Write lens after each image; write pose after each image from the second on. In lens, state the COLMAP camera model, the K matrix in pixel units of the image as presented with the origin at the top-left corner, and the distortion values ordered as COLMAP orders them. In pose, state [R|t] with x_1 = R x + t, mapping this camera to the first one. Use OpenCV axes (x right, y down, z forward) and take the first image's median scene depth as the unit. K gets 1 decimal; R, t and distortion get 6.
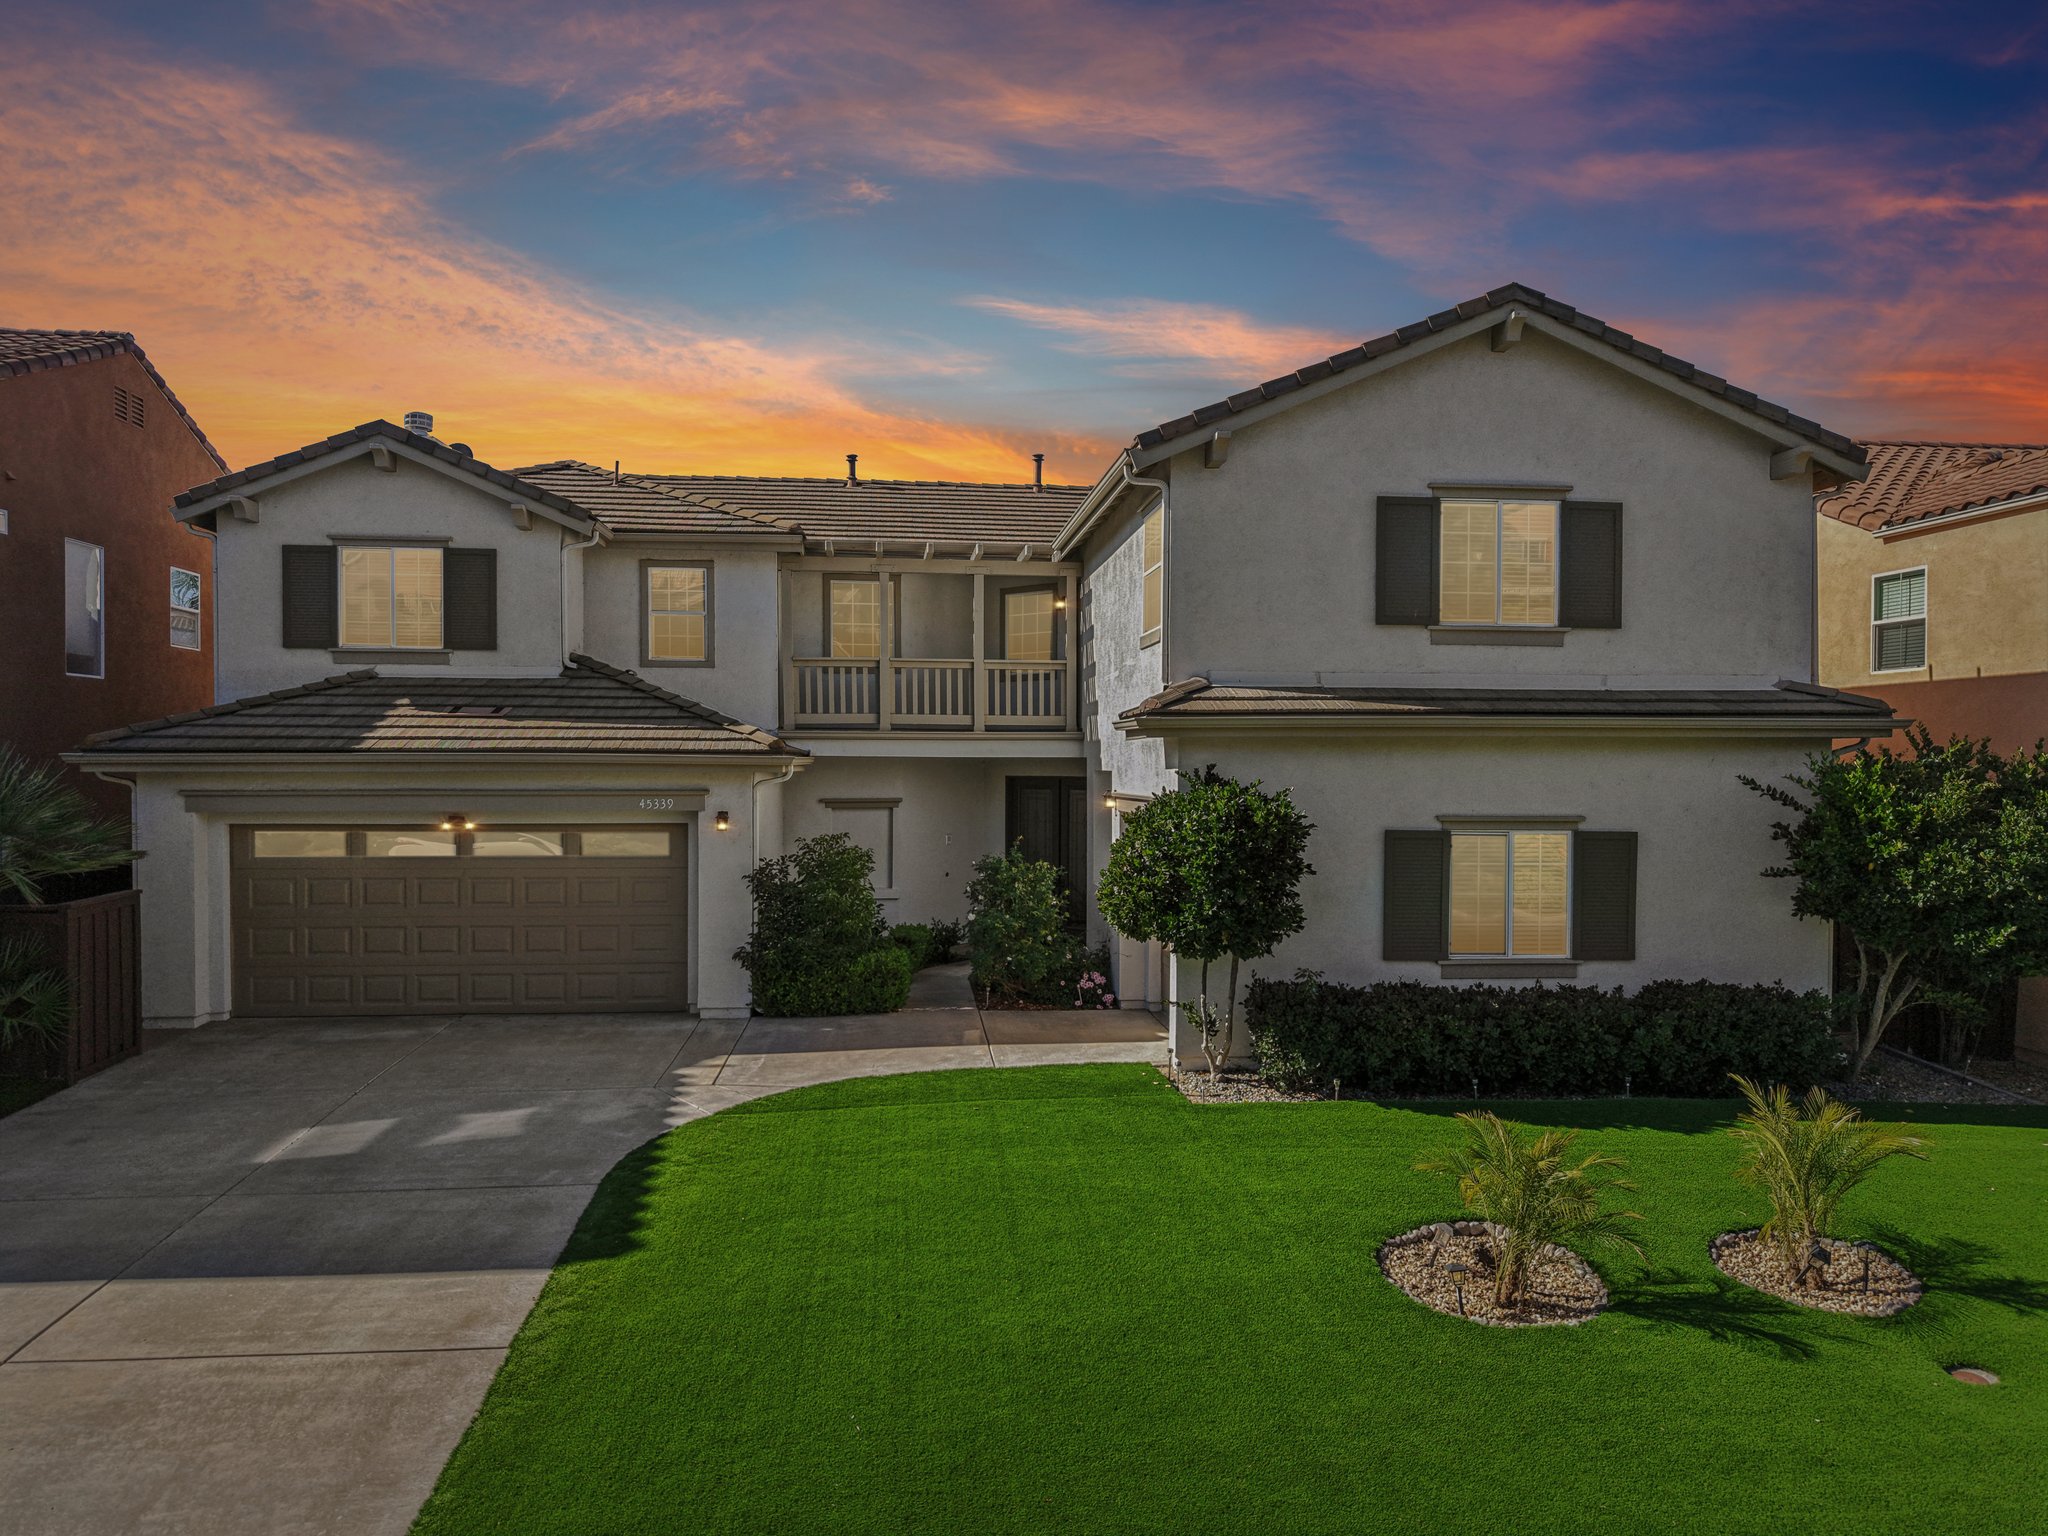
lens RADIAL K [[1407.7, 0, 1009.2], [0, 1407.7, 774.9], [0, 0, 1]] dist [-0.001855, 0.000883]
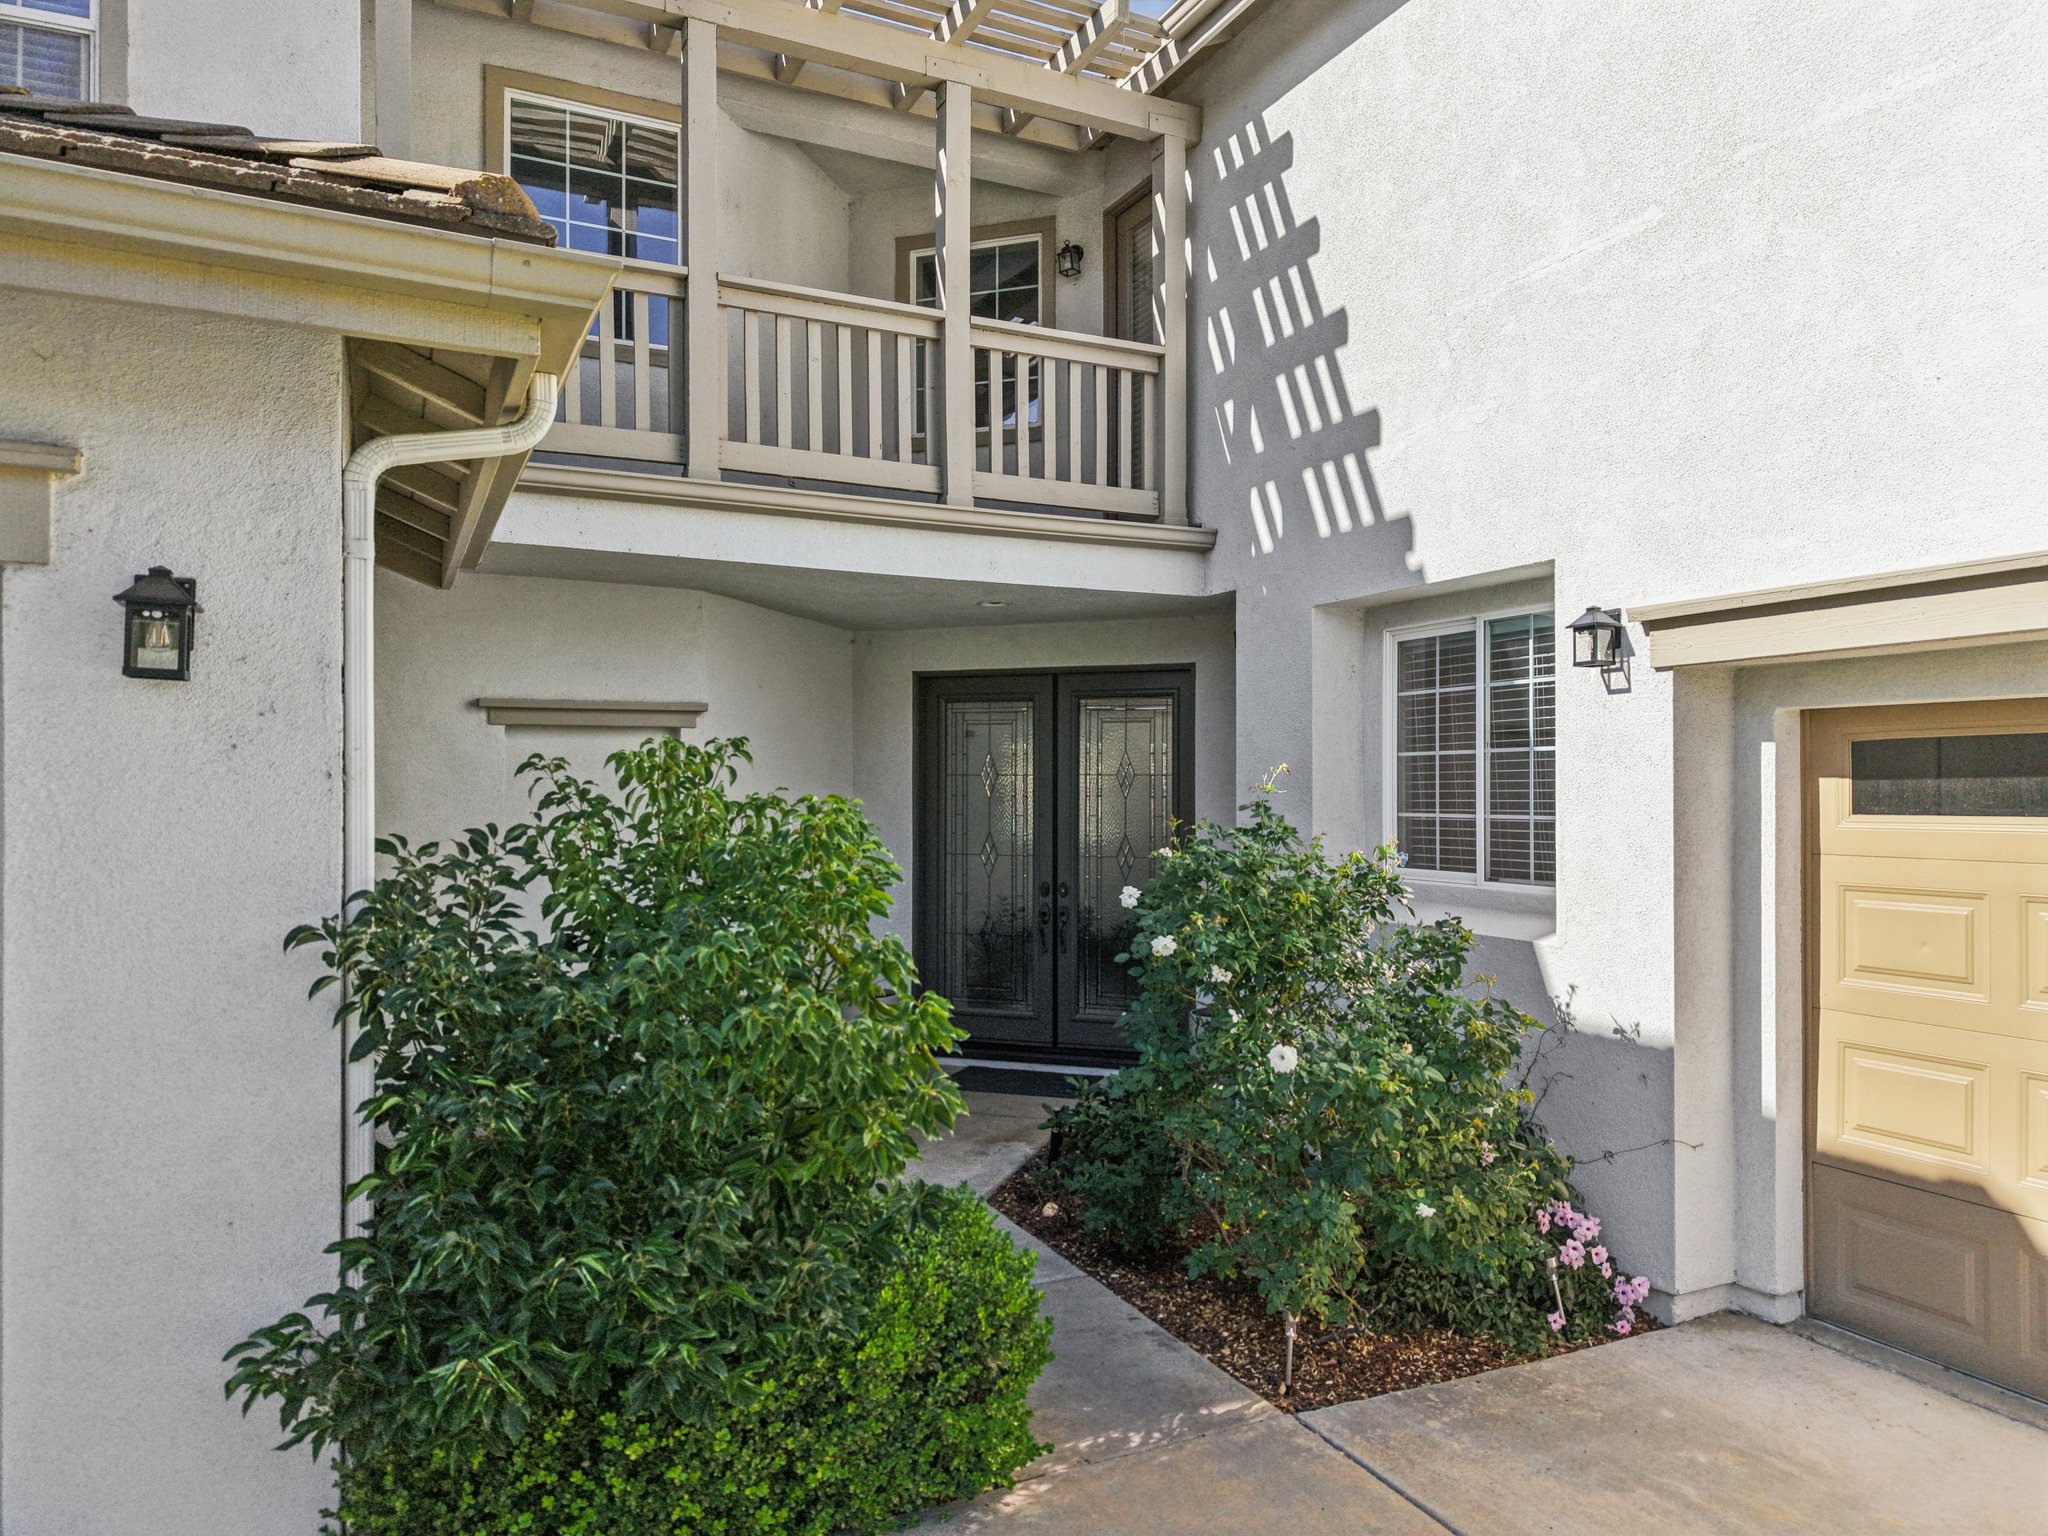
lens RADIAL K [[1409.3, 0, 1024.0], [0, 1409.3, 768.0], [0, 0, 1]] dist [-0.003301, 0.009350]
pose [[0.936235, 0.002987, 0.351362, -0.169649], [0.006395, 0.999653, -0.025538, 0.058236], [-0.351317, 0.026157, 0.935891, 0.824156]]
